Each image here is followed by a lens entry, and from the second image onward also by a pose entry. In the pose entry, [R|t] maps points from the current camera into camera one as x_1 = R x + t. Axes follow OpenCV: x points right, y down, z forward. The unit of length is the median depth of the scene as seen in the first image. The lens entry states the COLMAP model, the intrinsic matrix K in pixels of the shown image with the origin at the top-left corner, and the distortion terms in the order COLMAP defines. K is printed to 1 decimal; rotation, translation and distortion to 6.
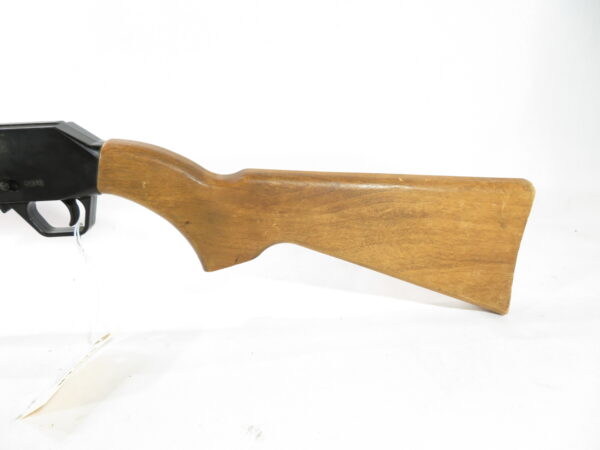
lens RADIAL K [[431.1, 0, 300.0], [0, 431.1, 225.0], [0, 0, 1]] dist [-0.005028, -0.001901]
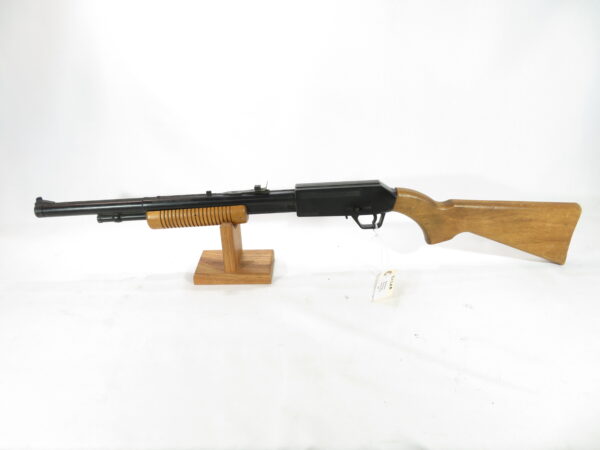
lens RADIAL K [[431.1, 0, 300.0], [0, 431.1, 225.0], [0, 0, 1]] dist [-0.005028, -0.001901]
pose [[0.998902, 0.004991, -0.046588, -0.807153], [-0.000683, 0.995756, 0.092035, -0.204468], [0.046850, -0.091902, 0.994665, -1.290776]]
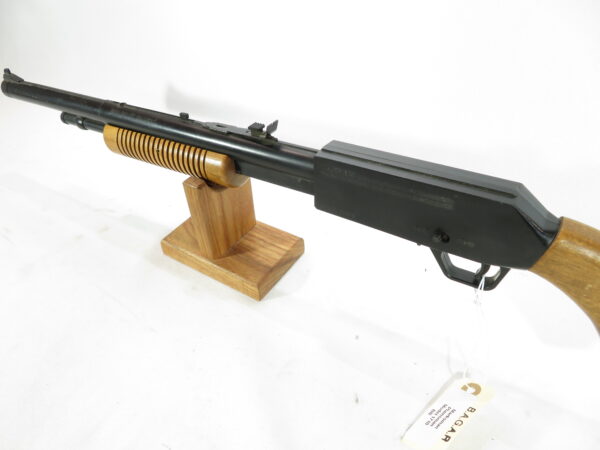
lens RADIAL K [[431.1, 0, 300.0], [0, 431.1, 225.0], [0, 0, 1]] dist [-0.005028, -0.001901]
pose [[0.823738, 0.344585, -0.450241, -0.458111], [-0.192620, 0.916968, 0.349380, -0.370575], [0.533248, -0.201072, 0.821716, 0.002677]]
